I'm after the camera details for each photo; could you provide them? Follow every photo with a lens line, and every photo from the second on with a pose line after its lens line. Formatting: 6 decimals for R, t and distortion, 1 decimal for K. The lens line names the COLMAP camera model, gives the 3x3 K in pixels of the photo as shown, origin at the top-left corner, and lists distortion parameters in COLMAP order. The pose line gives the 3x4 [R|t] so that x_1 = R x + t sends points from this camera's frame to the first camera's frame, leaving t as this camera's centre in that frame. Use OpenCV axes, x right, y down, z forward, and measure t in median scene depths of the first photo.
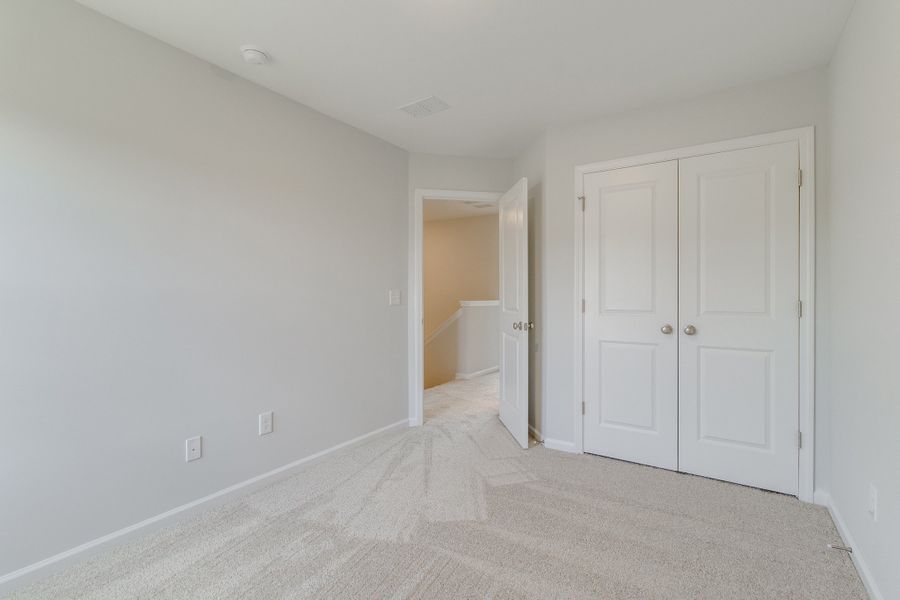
lens RADIAL K [[416.5, 0, 453.2], [0, 416.5, 297.2], [0, 0, 1]] dist [0.001930, 0.000483]
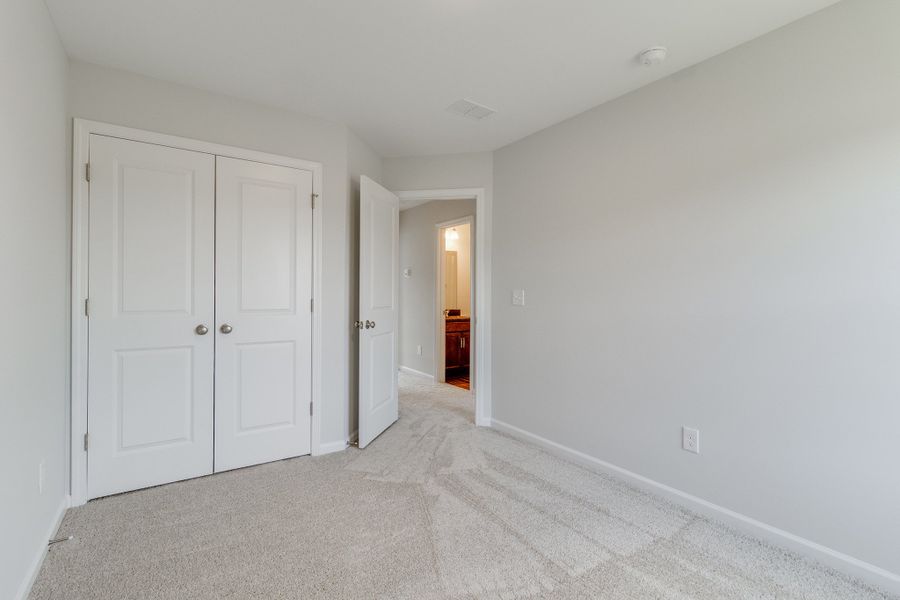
lens RADIAL K [[416.5, 0, 453.2], [0, 416.5, 297.2], [0, 0, 1]] dist [0.001930, 0.000483]
pose [[0.351984, 0.002734, 0.936002, -0.179976], [-0.004325, 0.999990, -0.001294, 0.001681], [-0.935996, -0.003593, 0.351992, 0.128192]]
